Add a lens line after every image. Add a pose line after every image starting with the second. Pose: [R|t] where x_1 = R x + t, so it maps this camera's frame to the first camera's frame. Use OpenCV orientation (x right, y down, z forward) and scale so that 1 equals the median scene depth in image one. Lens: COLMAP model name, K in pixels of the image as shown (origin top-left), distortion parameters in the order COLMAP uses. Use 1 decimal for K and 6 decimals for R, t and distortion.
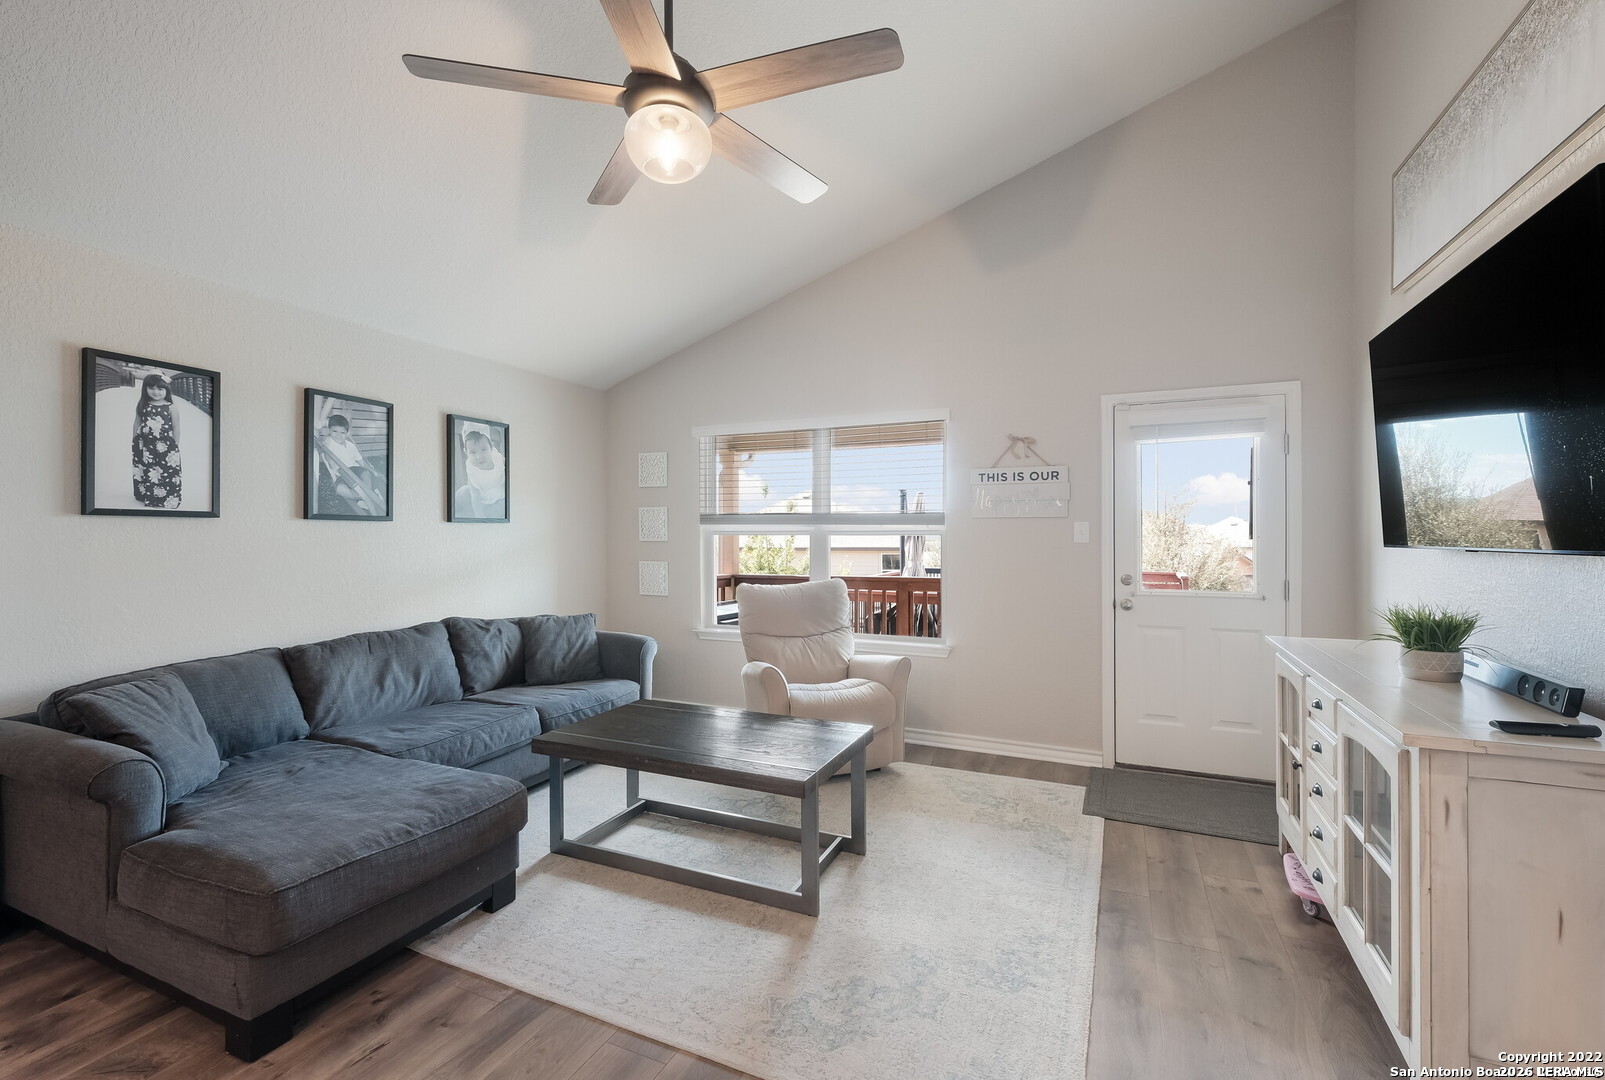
lens RADIAL K [[692.0, 0, 798.9], [0, 692.0, 536.5], [0, 0, 1]] dist [-0.000895, 0.001345]
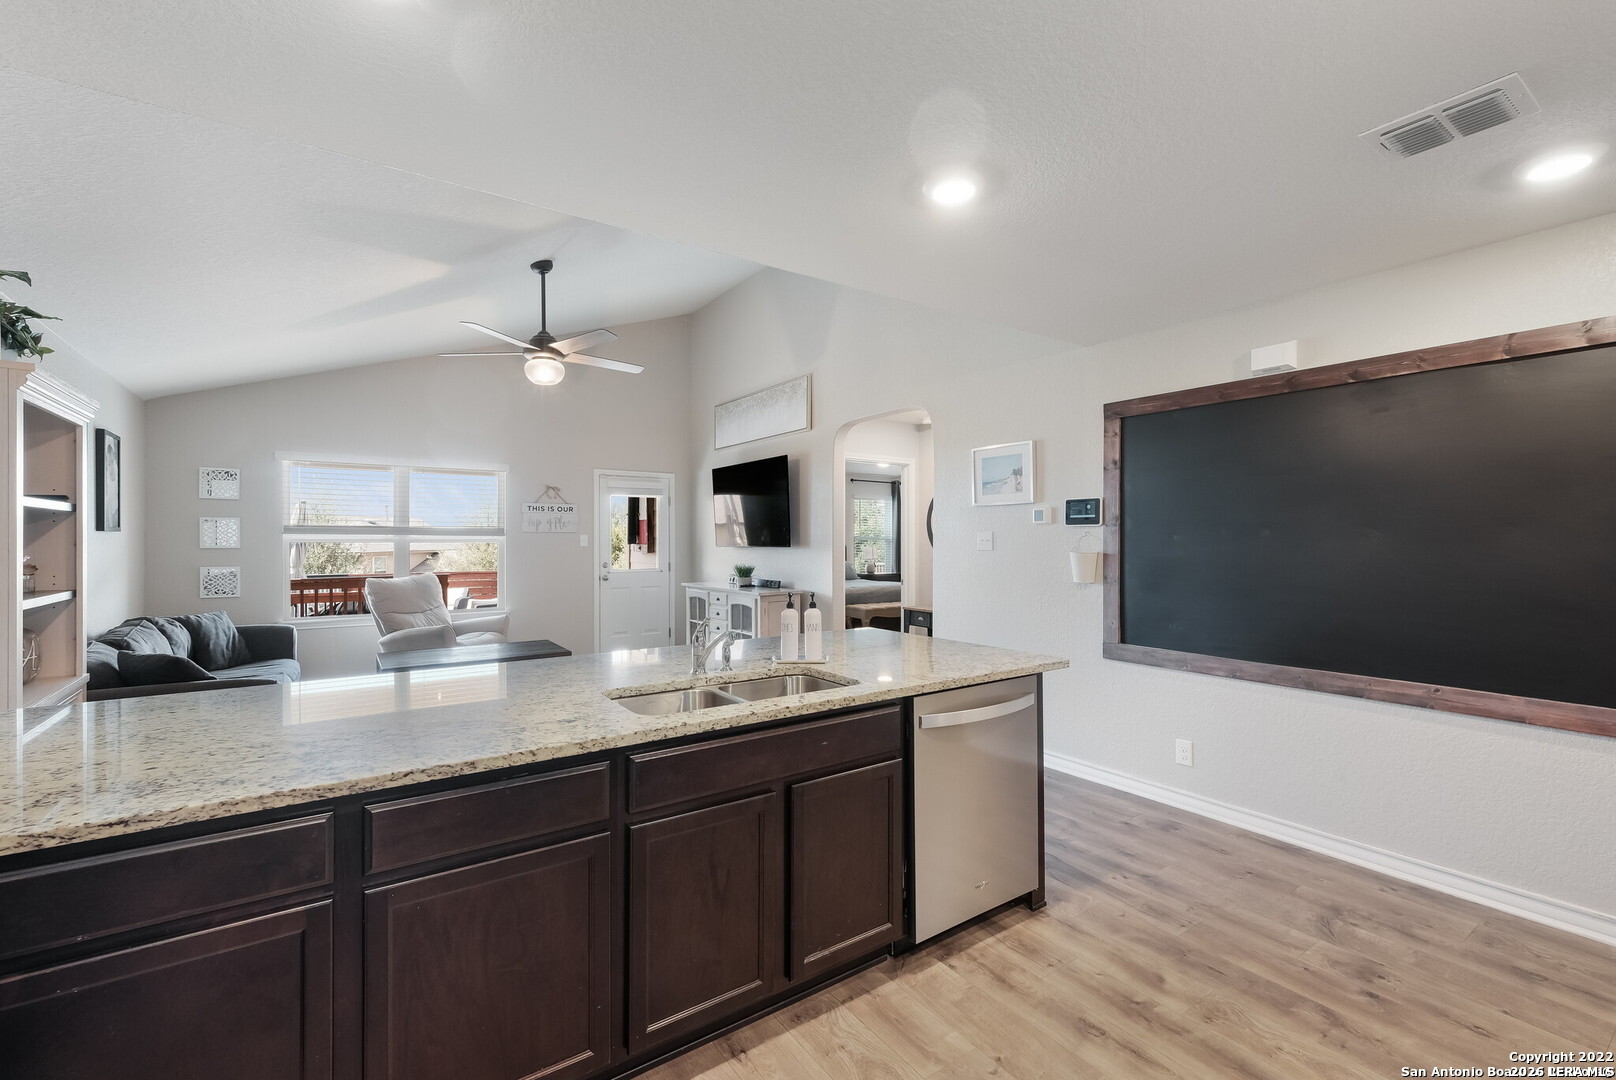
lens RADIAL K [[696.8, 0, 809.4], [0, 696.8, 541.8], [0, 0, 1]] dist [-0.000895, 0.001345]
pose [[0.510025, -0.001205, 0.860158, -0.934848], [0.002841, 0.999996, -0.000284, -0.000815], [-0.860155, 0.002589, 0.510027, -0.498704]]
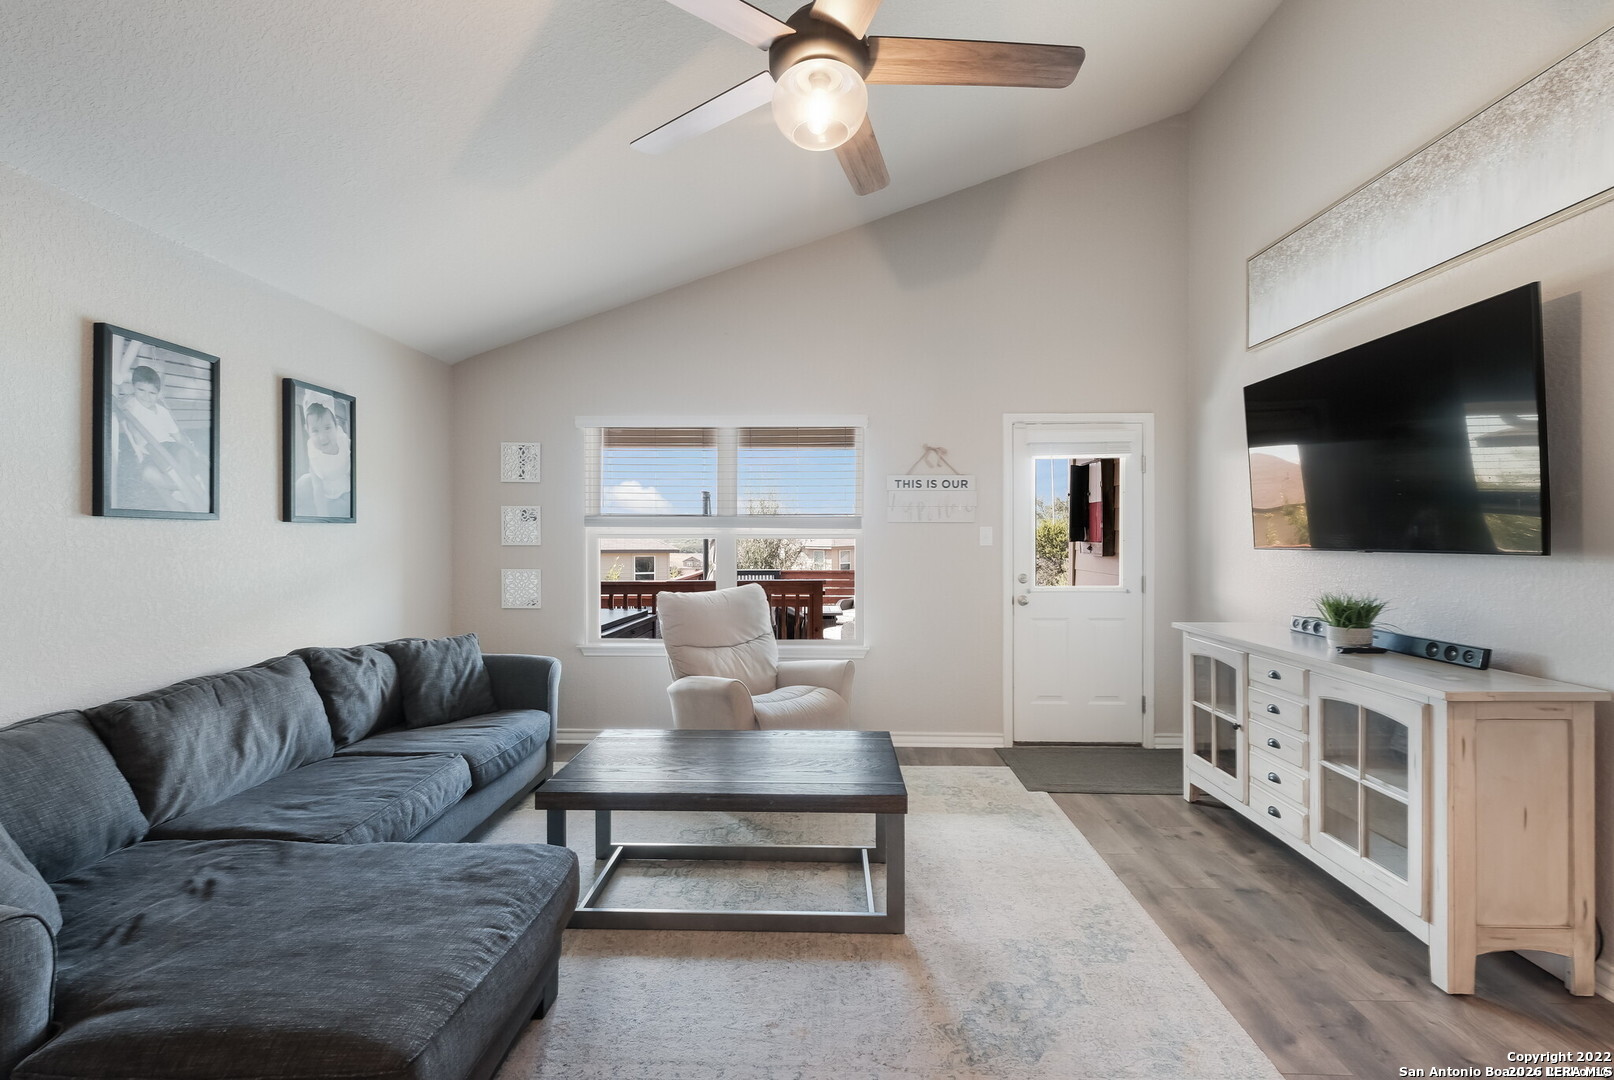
lens RADIAL K [[695.9, 0, 801.6], [0, 695.9, 536.5], [0, 0, 1]] dist [-0.000895, 0.001345]
pose [[0.923386, 0.000723, 0.383871, -0.301403], [0.000175, 0.999997, -0.002305, -0.003300], [-0.383872, 0.002196, 0.923384, 0.095640]]
